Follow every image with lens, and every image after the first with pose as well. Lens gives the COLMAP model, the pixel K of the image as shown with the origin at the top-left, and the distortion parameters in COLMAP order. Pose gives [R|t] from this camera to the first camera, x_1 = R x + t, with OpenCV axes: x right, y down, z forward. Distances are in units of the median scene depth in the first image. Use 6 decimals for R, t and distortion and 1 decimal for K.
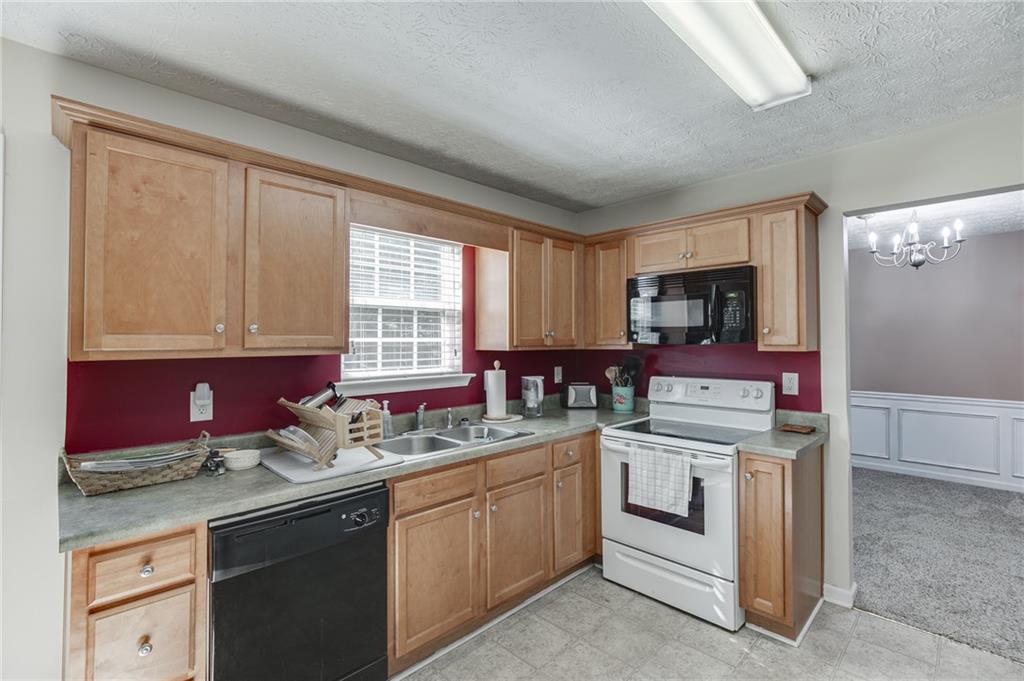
lens RADIAL K [[468.1, 0, 513.9], [0, 468.1, 333.5], [0, 0, 1]] dist [-0.000784, 0.000553]
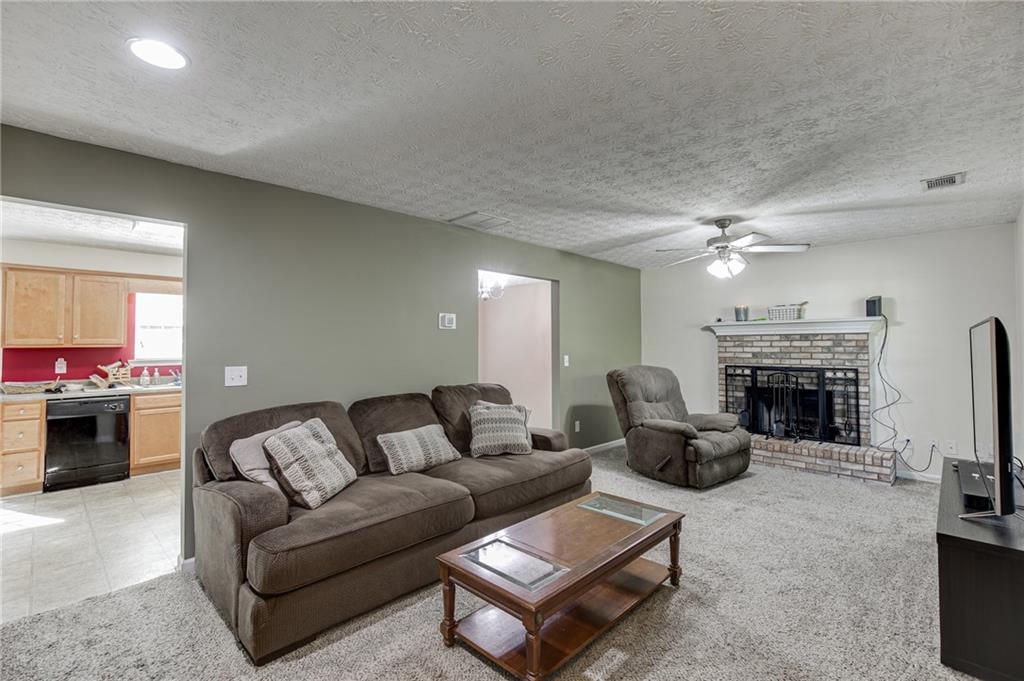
lens RADIAL K [[463.4, 0, 511.5], [0, 463.4, 332.1], [0, 0, 1]] dist [-0.016909, 0.006574]
pose [[0.999886, -0.000711, 0.015055, 1.304204], [0.000883, 0.999934, -0.011441, -0.003018], [-0.015045, 0.011453, 0.999821, -1.137936]]
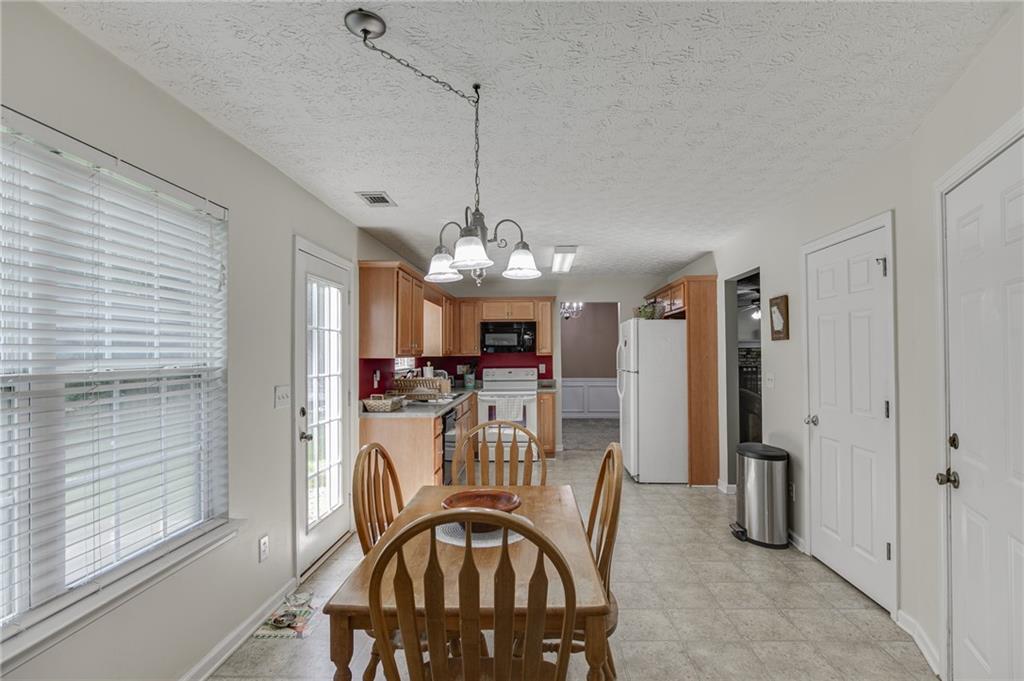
lens RADIAL K [[497.1, 0, 512.0], [0, 497.1, 340.5], [0, 0, 1]] dist [-0.011046, 0.000083]
pose [[0.743480, 0.013688, 0.668618, -1.325520], [-0.006048, 0.999887, -0.013745, -0.004258], [-0.668731, 0.006176, 0.743479, -0.869388]]
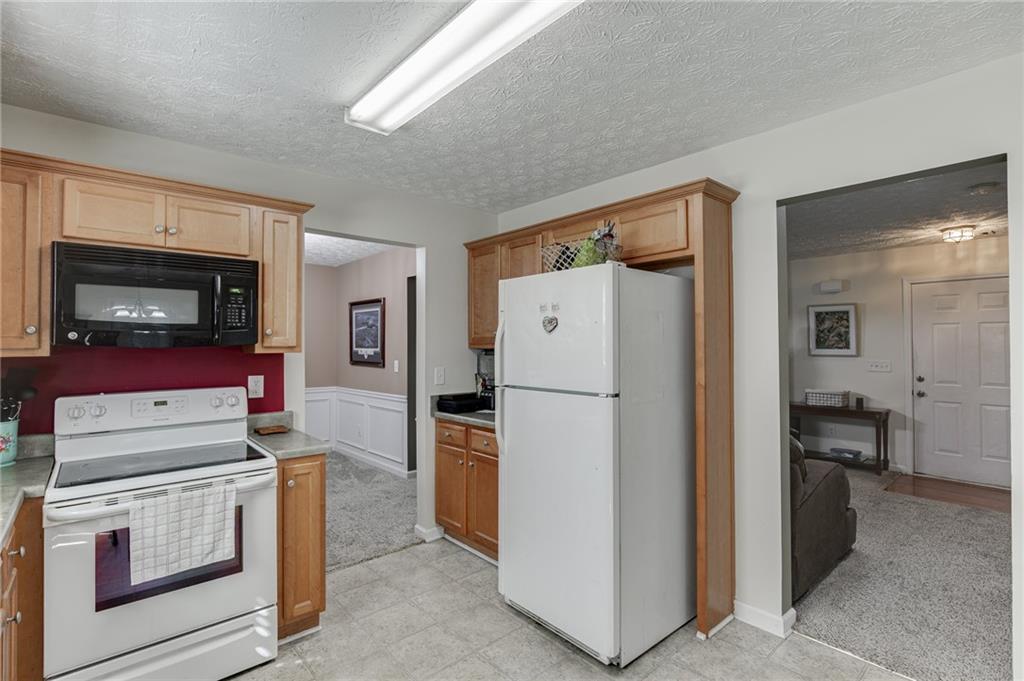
lens RADIAL K [[488.0, 0, 507.4], [0, 488.0, 333.8], [0, 0, 1]] dist [-0.008446, 0.000202]
pose [[0.071517, 0.022408, 0.997188, -0.403189], [-0.012891, 0.999685, -0.021539, 0.012515], [-0.997356, -0.011314, 0.071784, 0.419794]]
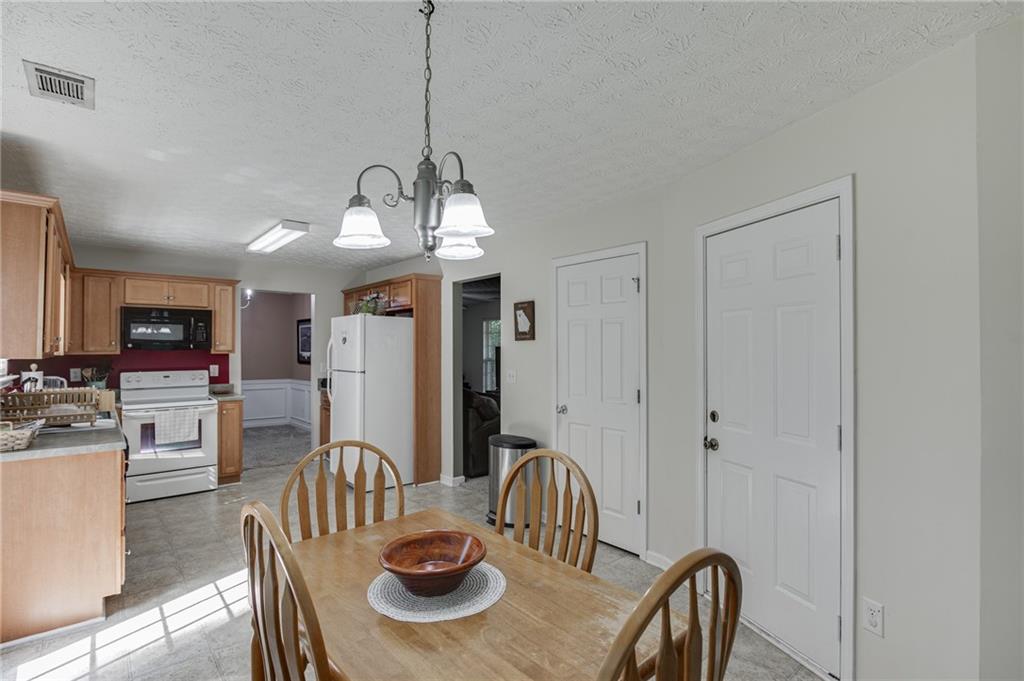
lens RADIAL K [[497.1, 0, 512.0], [0, 497.1, 340.5], [0, 0, 1]] dist [-0.011046, 0.000083]
pose [[0.083099, 0.018551, 0.996369, -1.401816], [-0.015442, 0.999731, -0.017326, -0.000792], [-0.996422, -0.013946, 0.083363, -0.412429]]
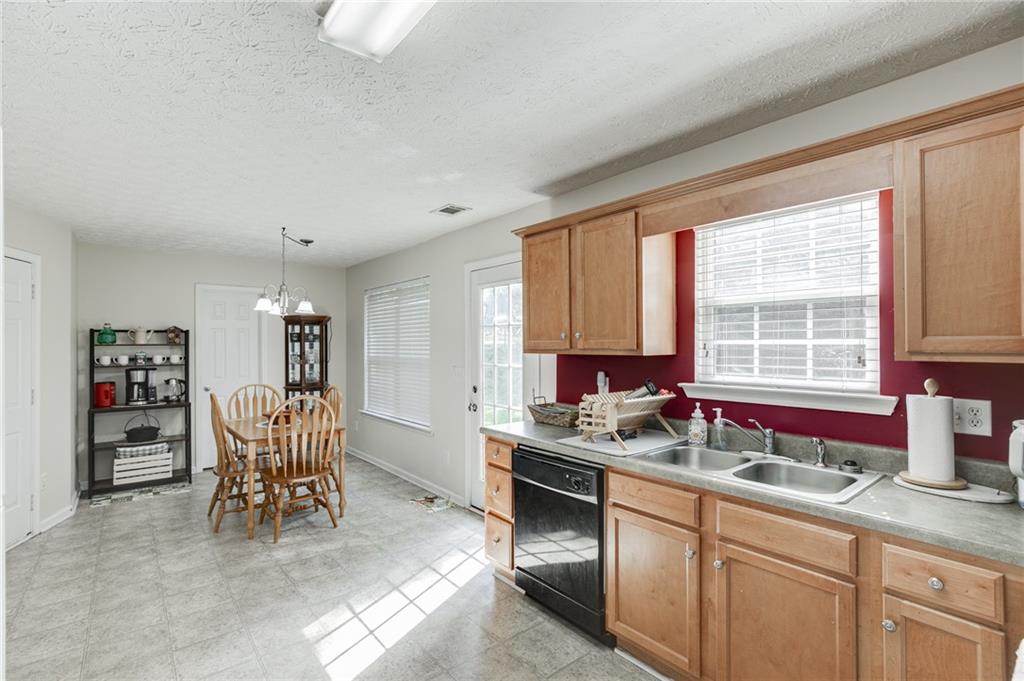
lens RADIAL K [[467.1, 0, 507.8], [0, 467.1, 343.4], [0, 0, 1]] dist [-0.001036, 0.000030]
pose [[-0.101384, 0.000133, -0.994847, 0.641918], [0.020058, 0.999797, -0.001910, 0.008520], [0.994645, -0.020149, -0.101366, 0.641481]]
